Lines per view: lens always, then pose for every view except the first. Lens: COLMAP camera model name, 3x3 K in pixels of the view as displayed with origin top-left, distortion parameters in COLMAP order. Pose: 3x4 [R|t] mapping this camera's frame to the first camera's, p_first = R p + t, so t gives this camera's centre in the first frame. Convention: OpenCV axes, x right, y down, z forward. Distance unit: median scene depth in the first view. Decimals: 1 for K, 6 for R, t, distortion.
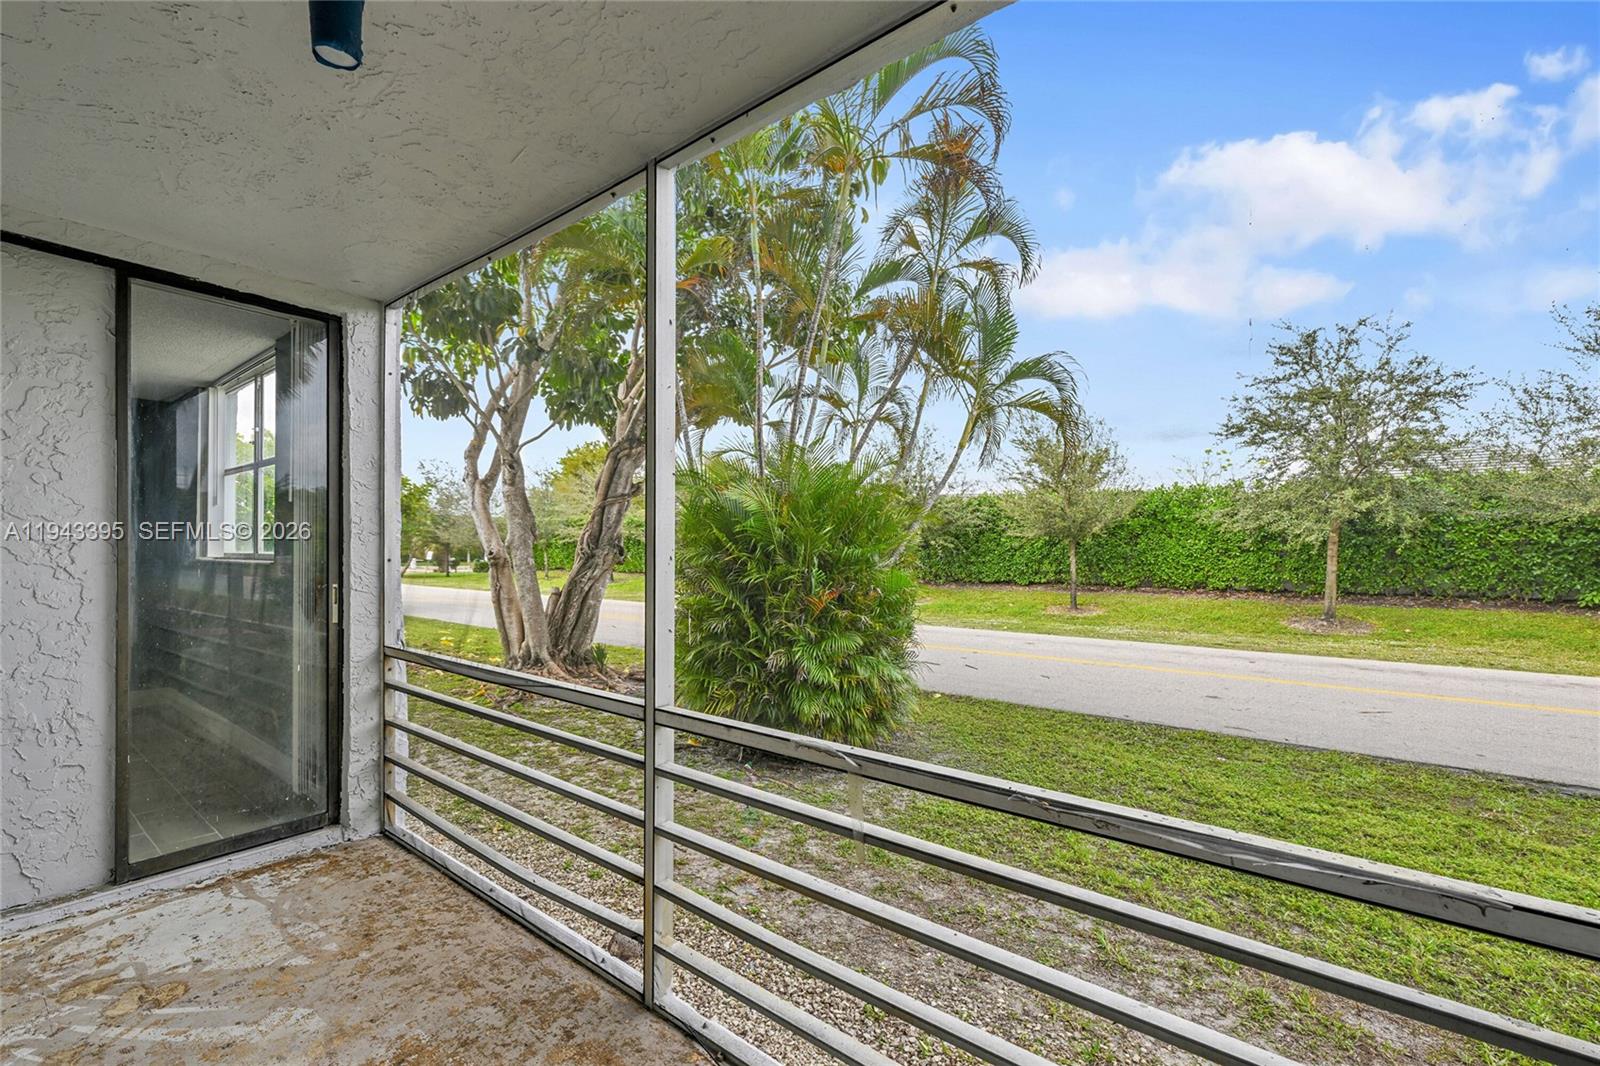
lens RADIAL K [[696.2, 0, 793.3], [0, 696.2, 553.9], [0, 0, 1]] dist [-0.000260, -0.000037]
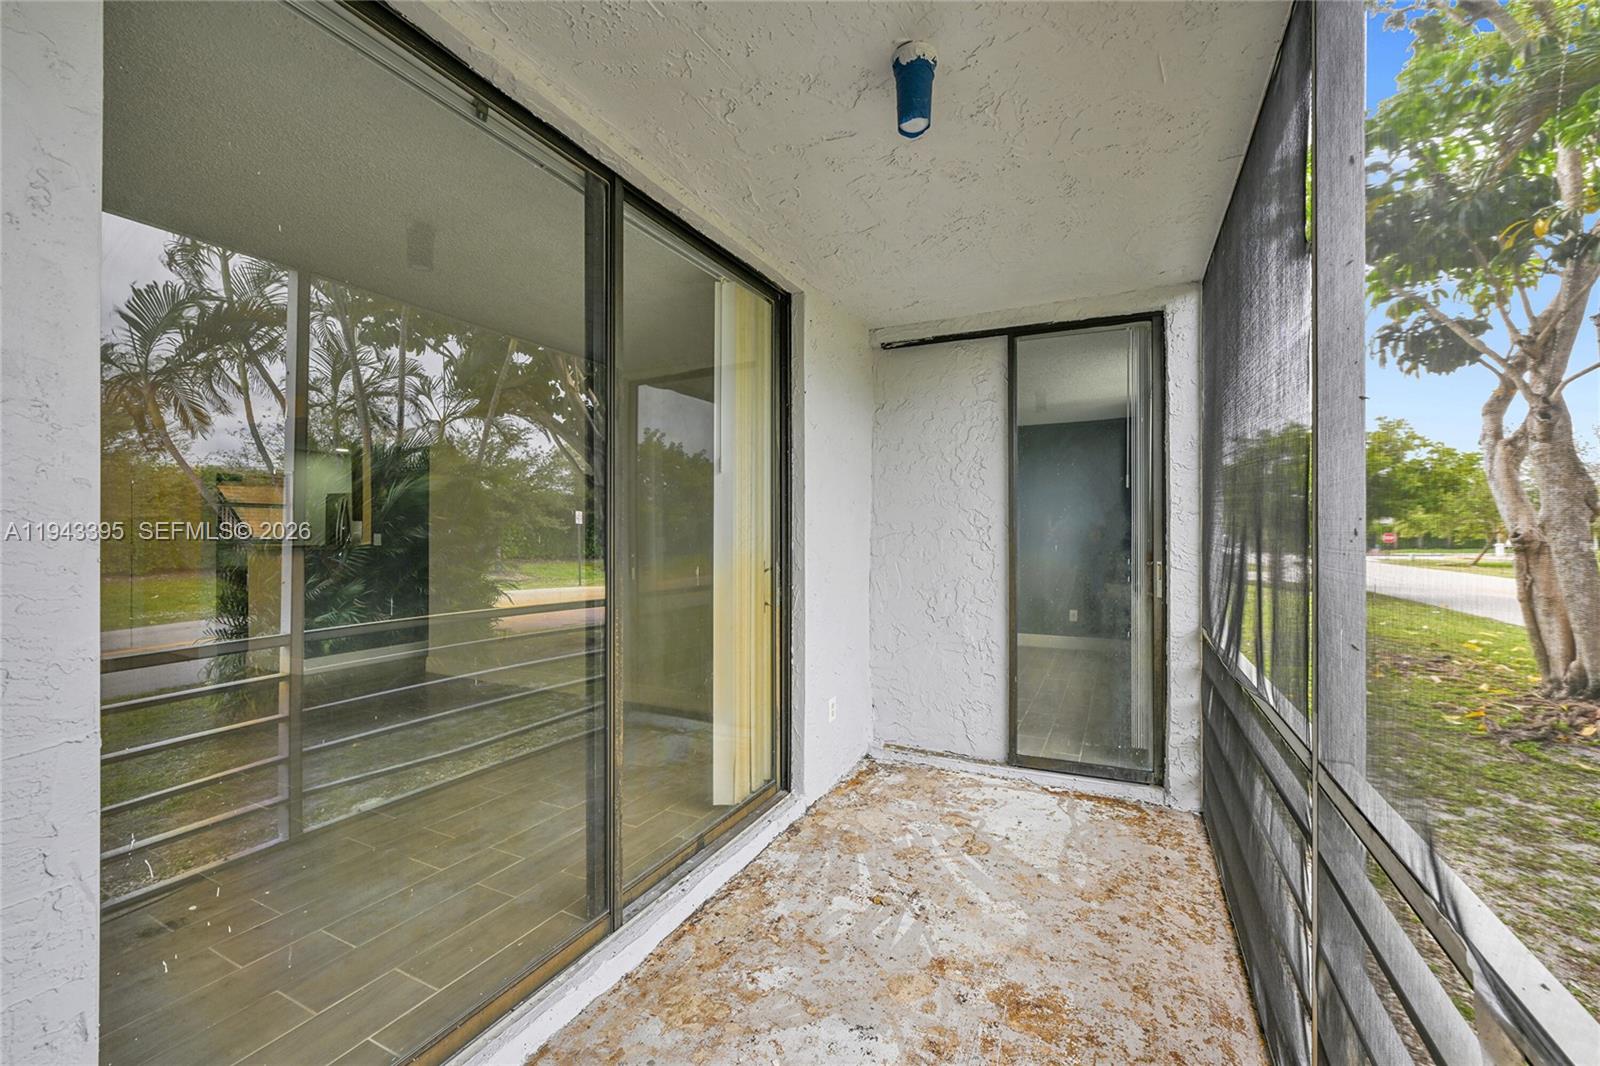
lens RADIAL K [[638.6, 0, 800.5], [0, 638.6, 534.7], [0, 0, 1]] dist [-0.001616, 0.000182]
pose [[0.219369, -0.005210, -0.975628, 0.199687], [-0.001073, 0.999984, -0.005581, 0.009506], [0.975641, 0.002271, 0.219360, 0.275255]]
